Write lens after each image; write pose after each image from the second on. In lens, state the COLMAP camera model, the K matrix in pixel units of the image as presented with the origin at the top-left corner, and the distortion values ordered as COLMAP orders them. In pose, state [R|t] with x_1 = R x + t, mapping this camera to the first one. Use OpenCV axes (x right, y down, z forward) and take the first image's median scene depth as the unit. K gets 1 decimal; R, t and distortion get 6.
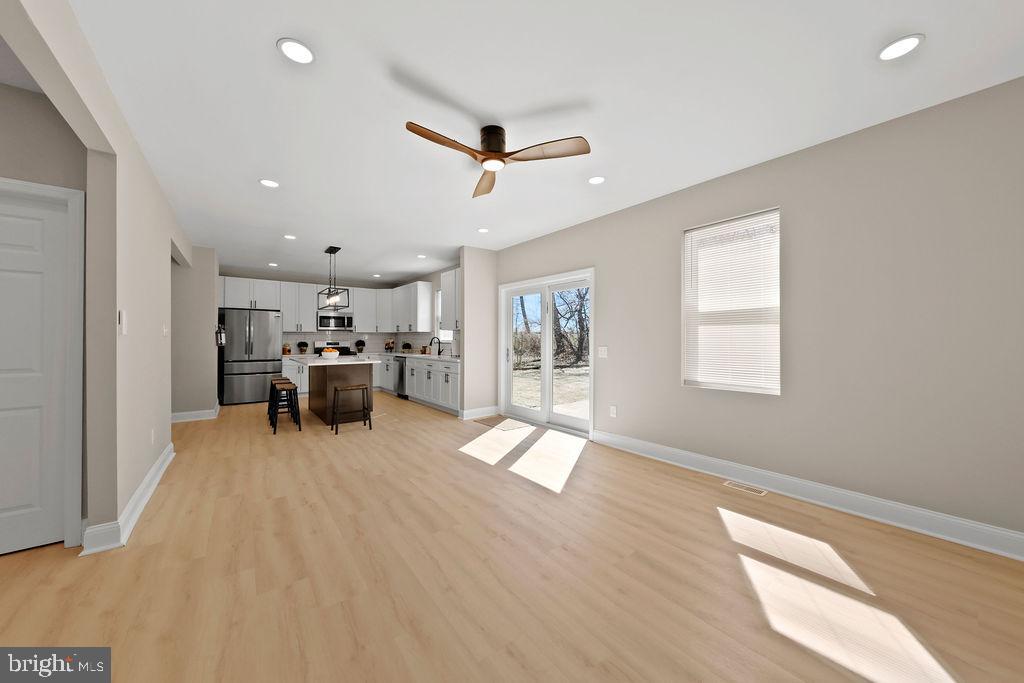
lens RADIAL K [[358.6, 0, 510.1], [0, 358.6, 336.4], [0, 0, 1]] dist [-0.000205, -0.000089]
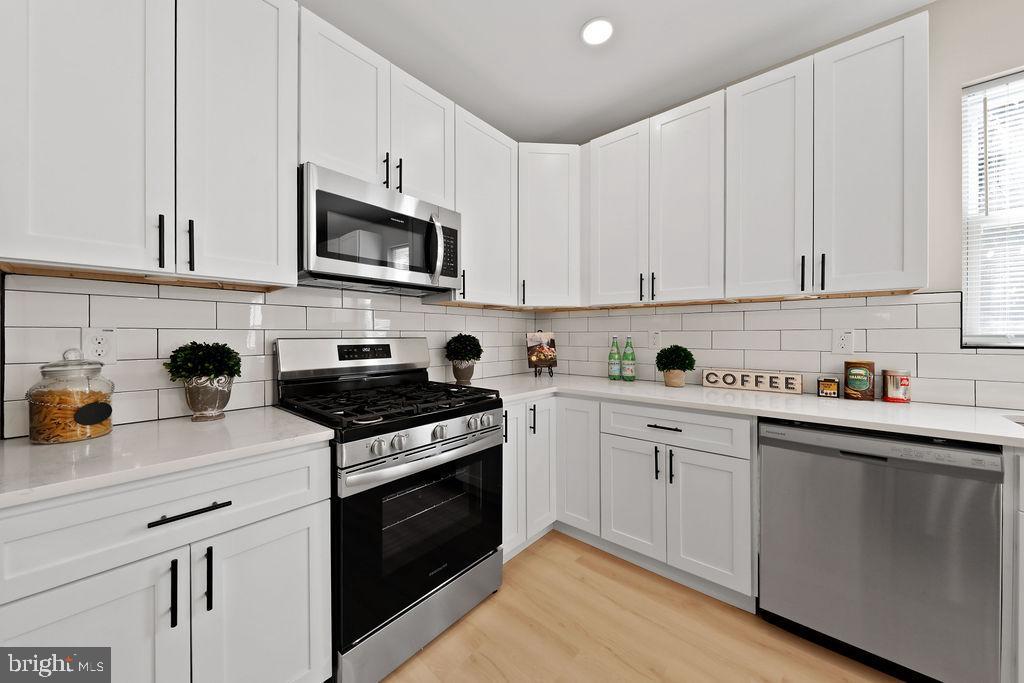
lens RADIAL K [[358.6, 0, 510.1], [0, 358.6, 336.4], [0, 0, 1]] dist [-0.000205, -0.000089]
pose [[0.980879, -0.001488, 0.194615, -0.562404], [-0.000687, 0.999938, 0.011108, 0.011252], [-0.194620, -0.011029, 0.980817, 0.965188]]
